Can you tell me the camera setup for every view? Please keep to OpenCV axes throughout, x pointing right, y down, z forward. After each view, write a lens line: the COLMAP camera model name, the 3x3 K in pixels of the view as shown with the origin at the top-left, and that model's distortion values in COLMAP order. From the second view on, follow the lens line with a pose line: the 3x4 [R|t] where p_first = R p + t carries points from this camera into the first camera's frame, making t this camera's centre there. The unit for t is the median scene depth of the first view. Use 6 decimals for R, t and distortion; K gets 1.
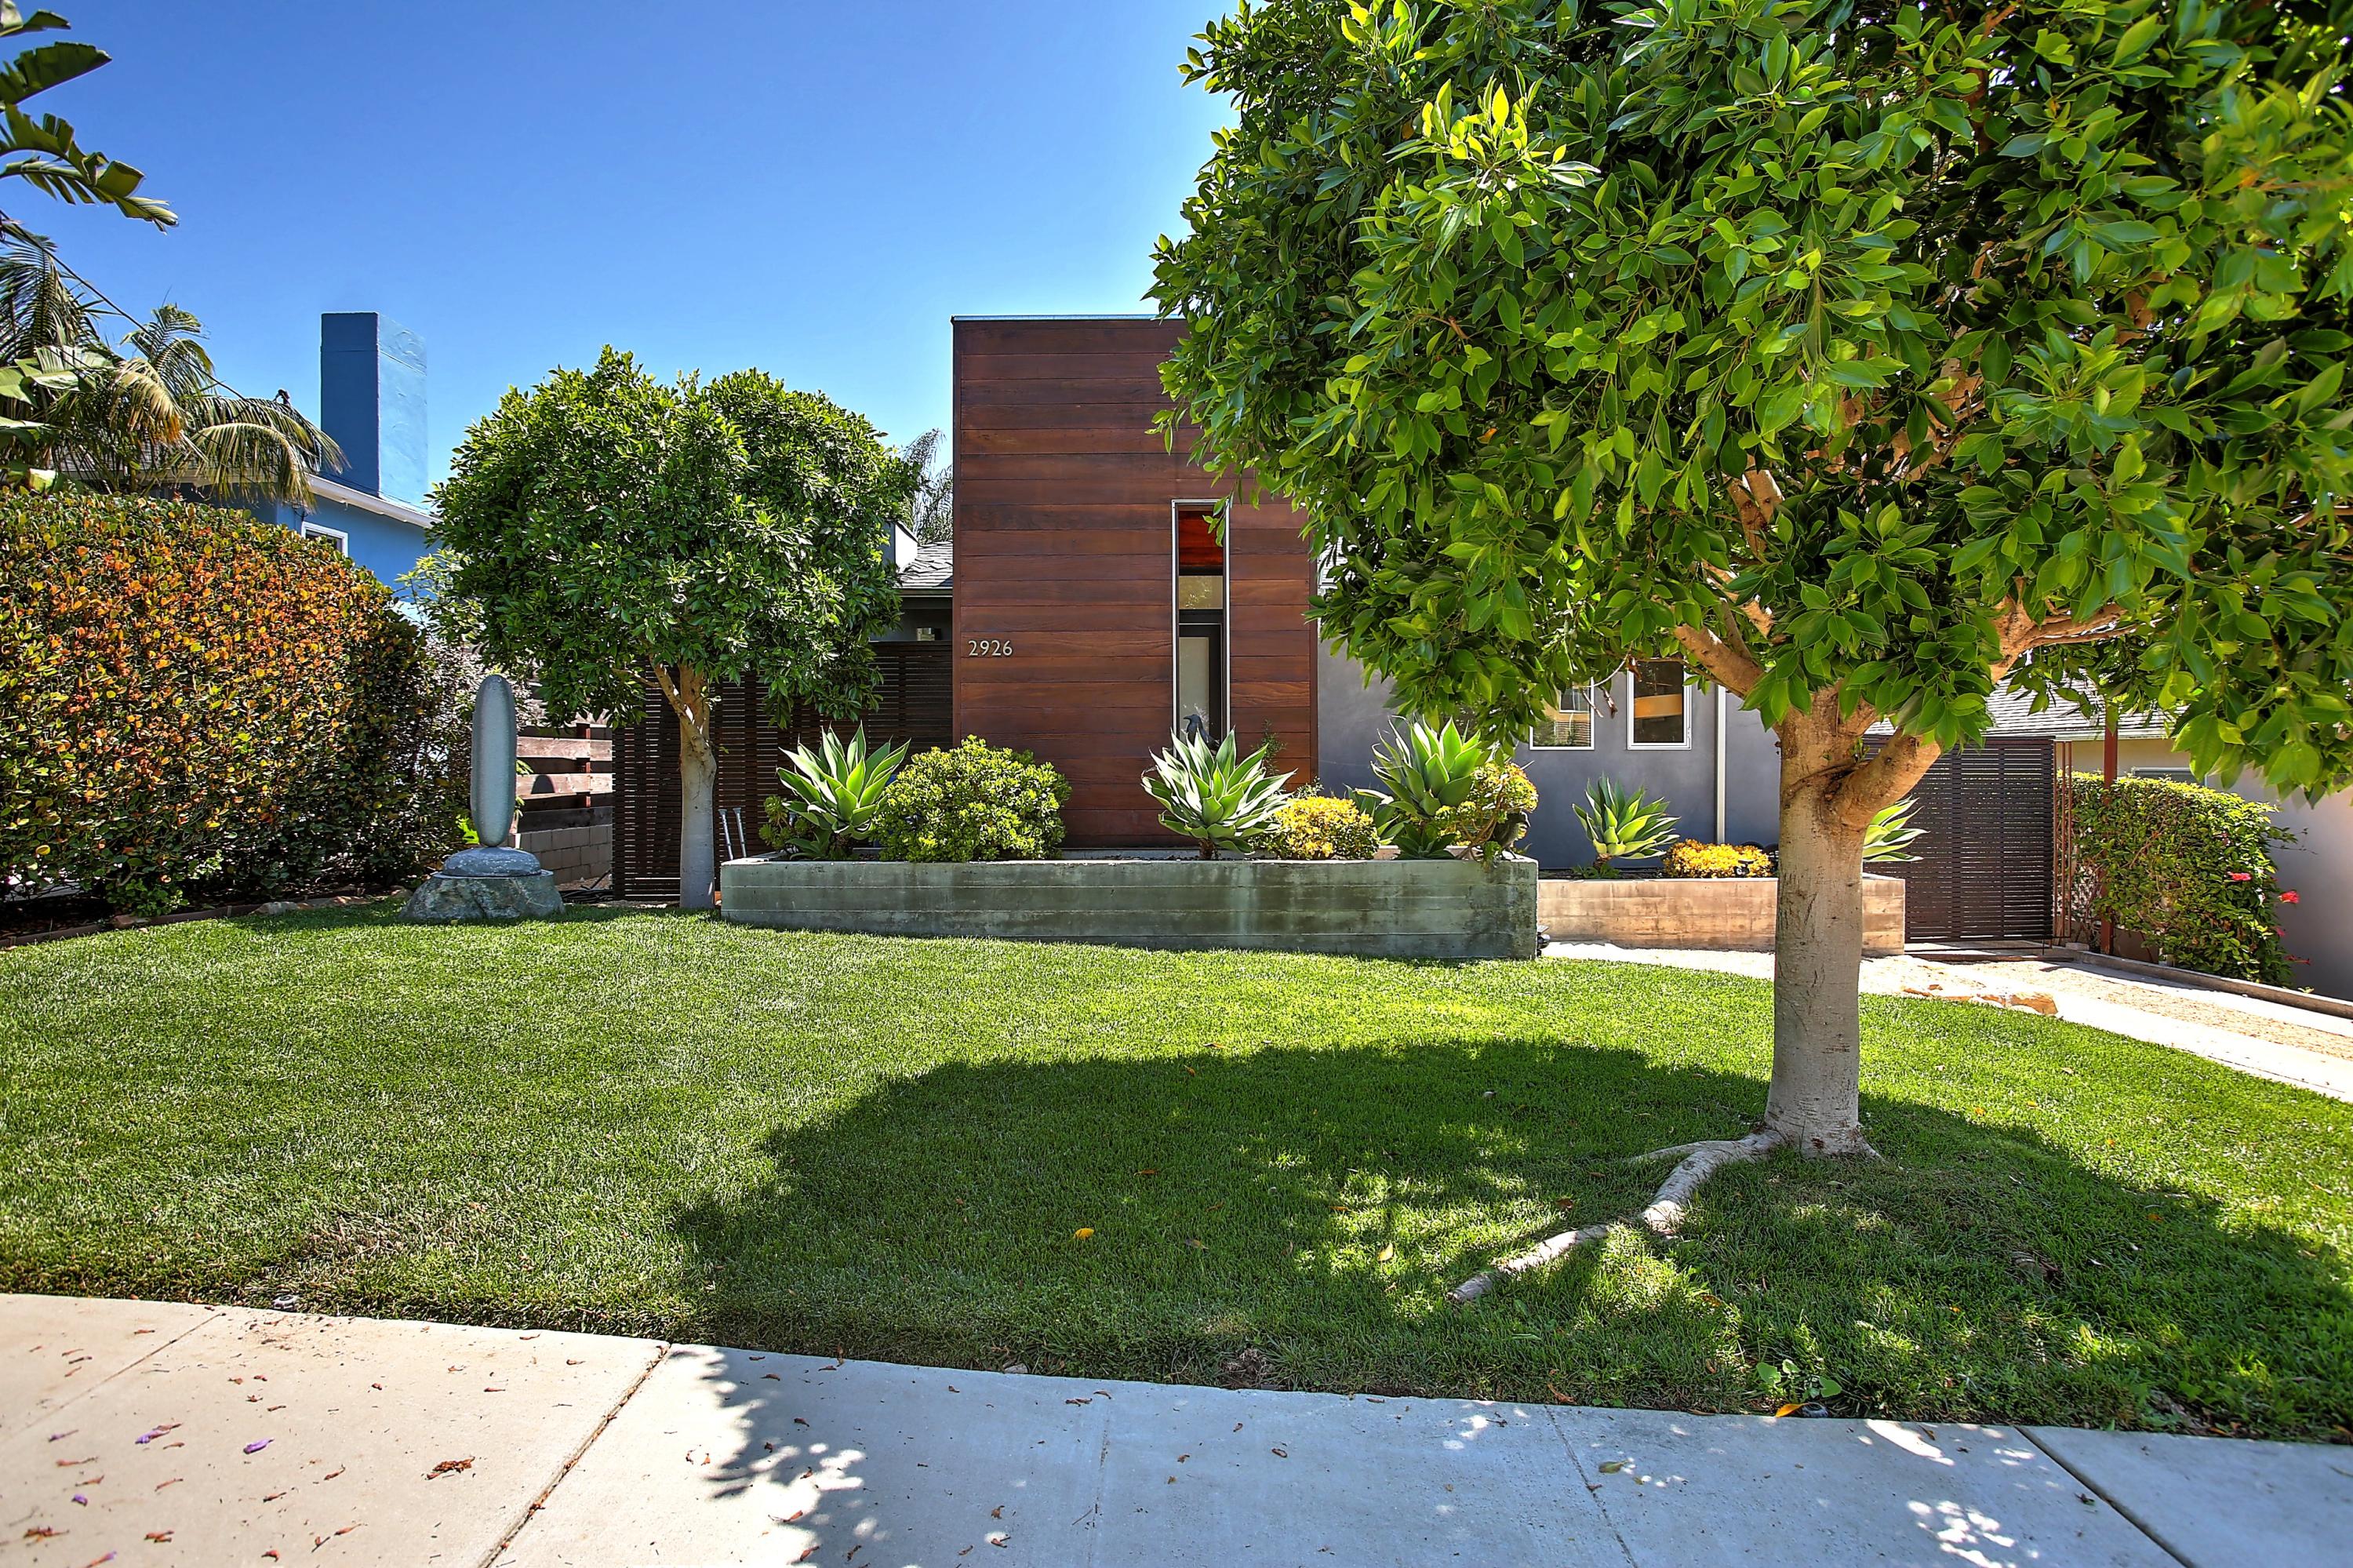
lens RADIAL K [[1248.0, 0, 1180.1], [0, 1248.0, 777.2], [0, 0, 1]] dist [-0.026731, -0.000100]
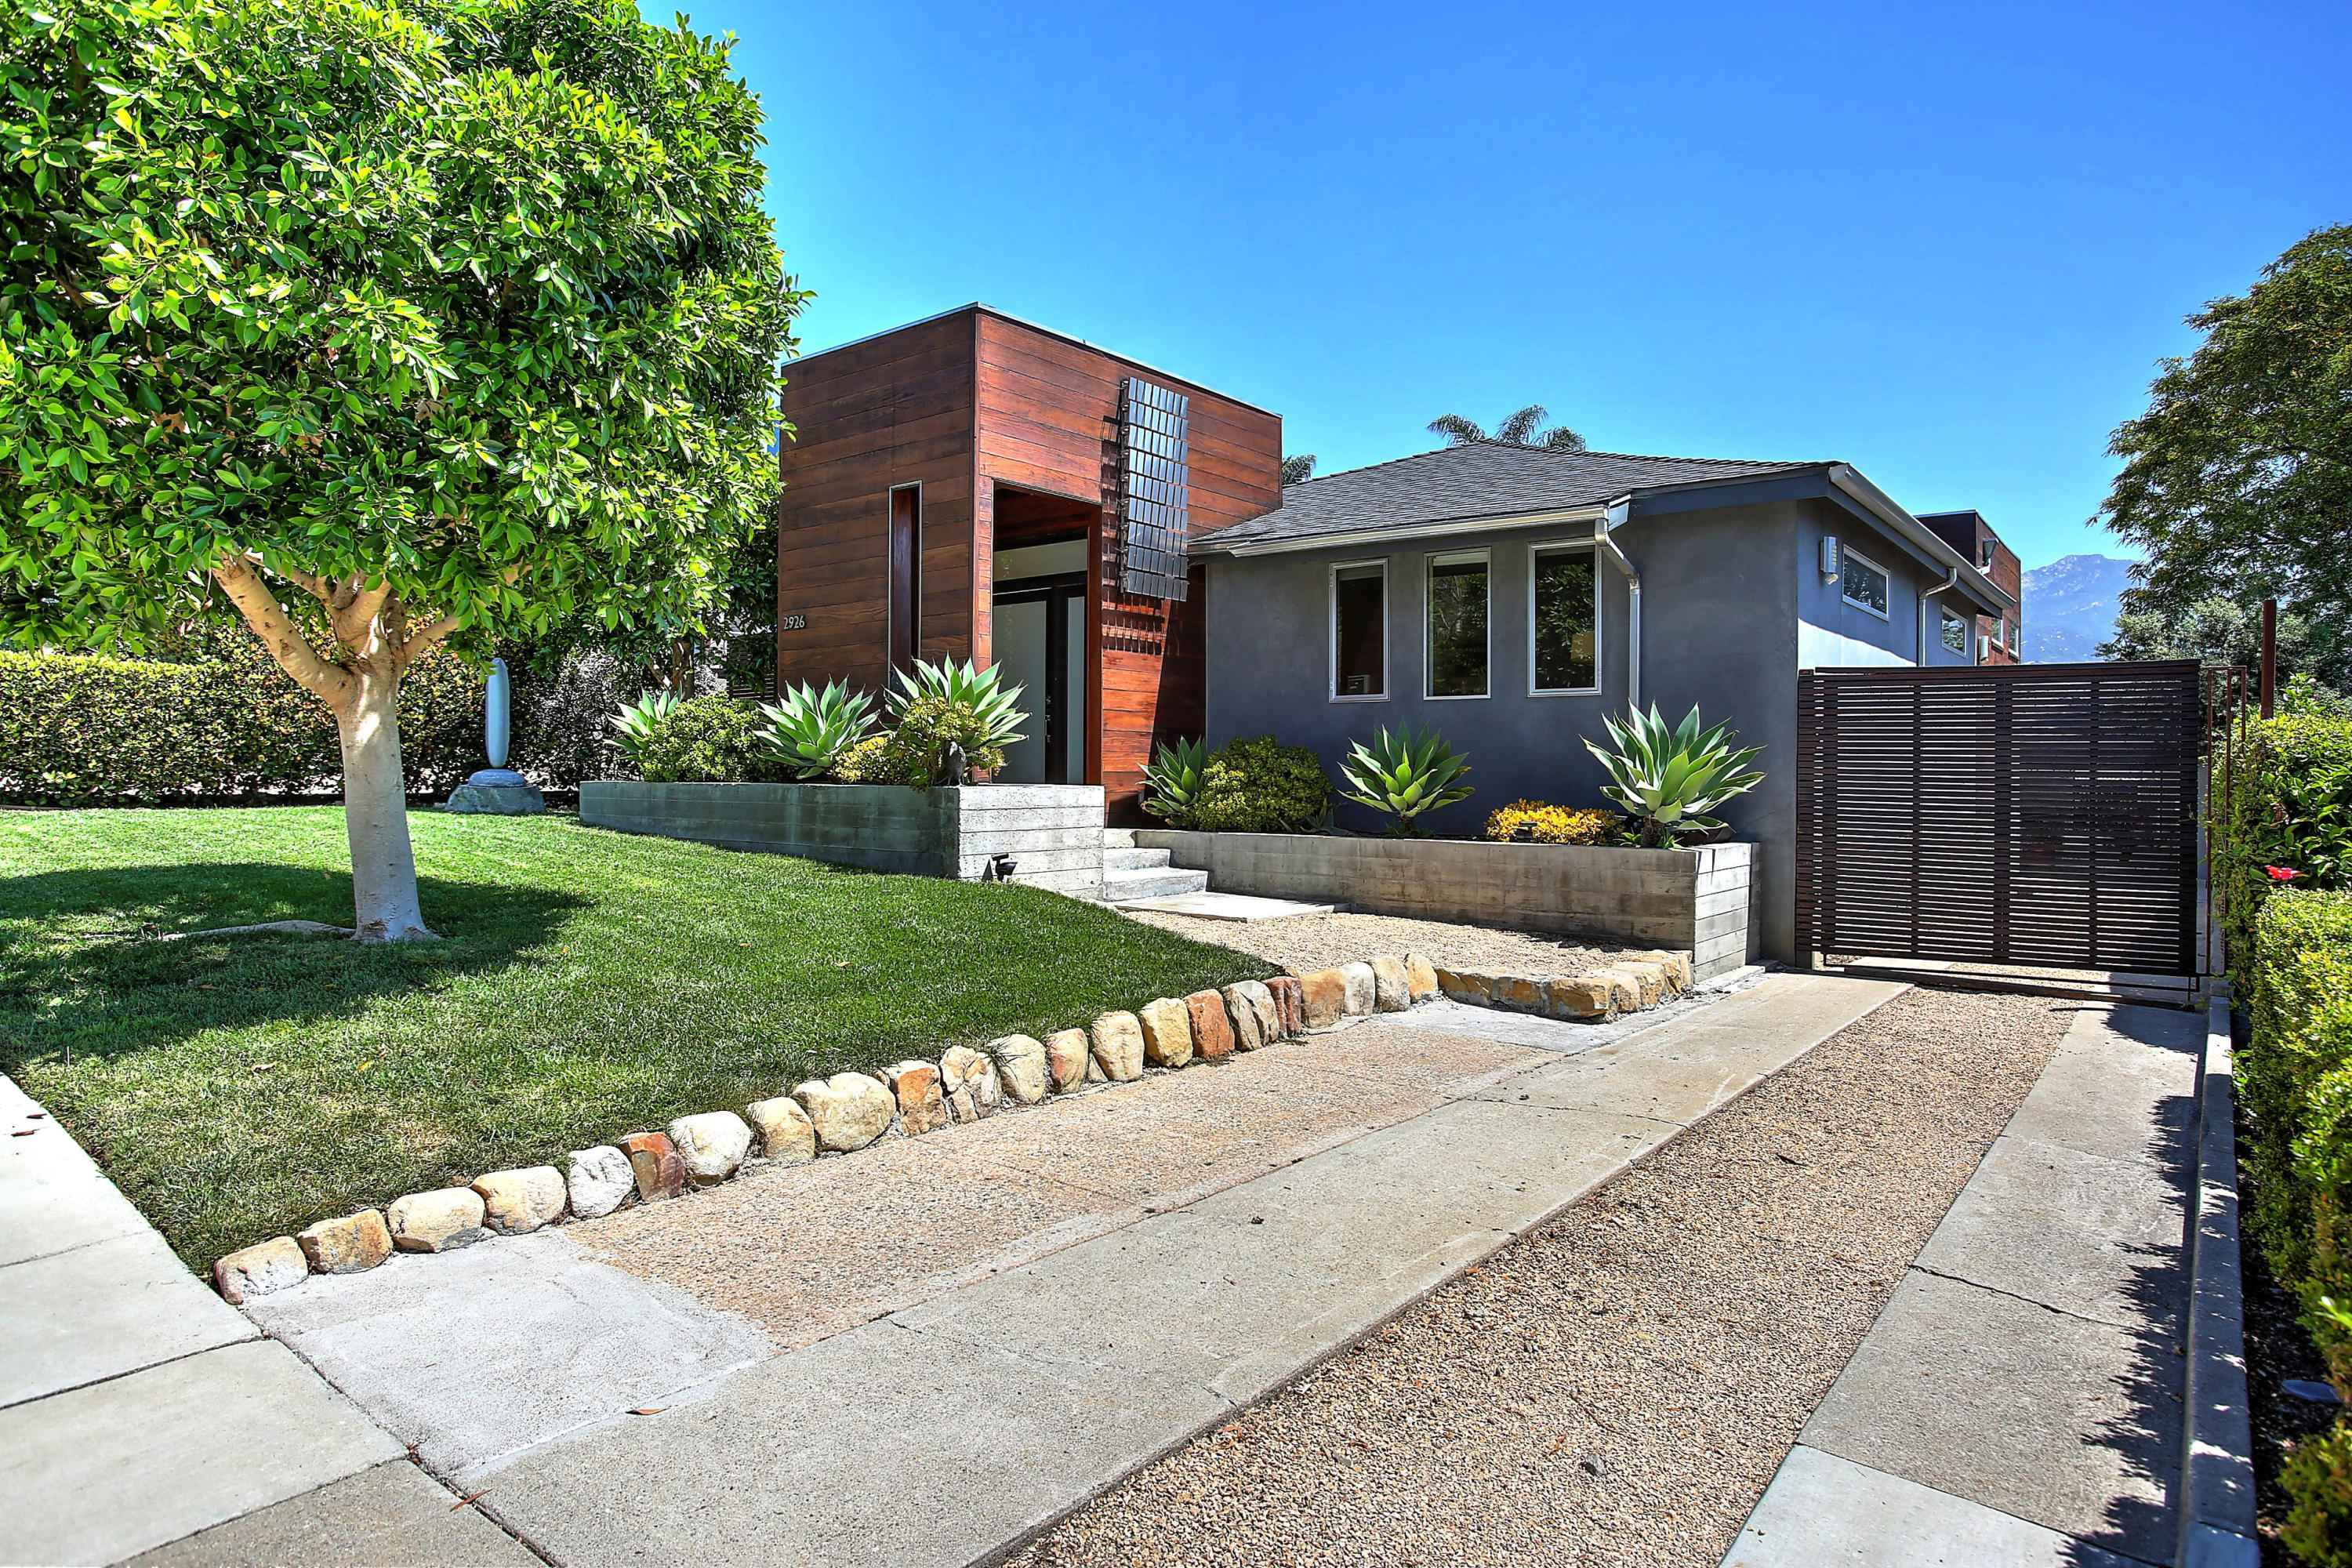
lens RADIAL K [[1351.5, 0, 1174.5], [0, 1351.5, 777.3], [0, 0, 1]] dist [0.000633, 0.000098]
pose [[0.777374, 0.008496, -0.628981, 0.859888], [-0.014126, 0.999892, -0.003953, 0.045004], [0.628880, 0.011958, 0.777411, 0.153563]]
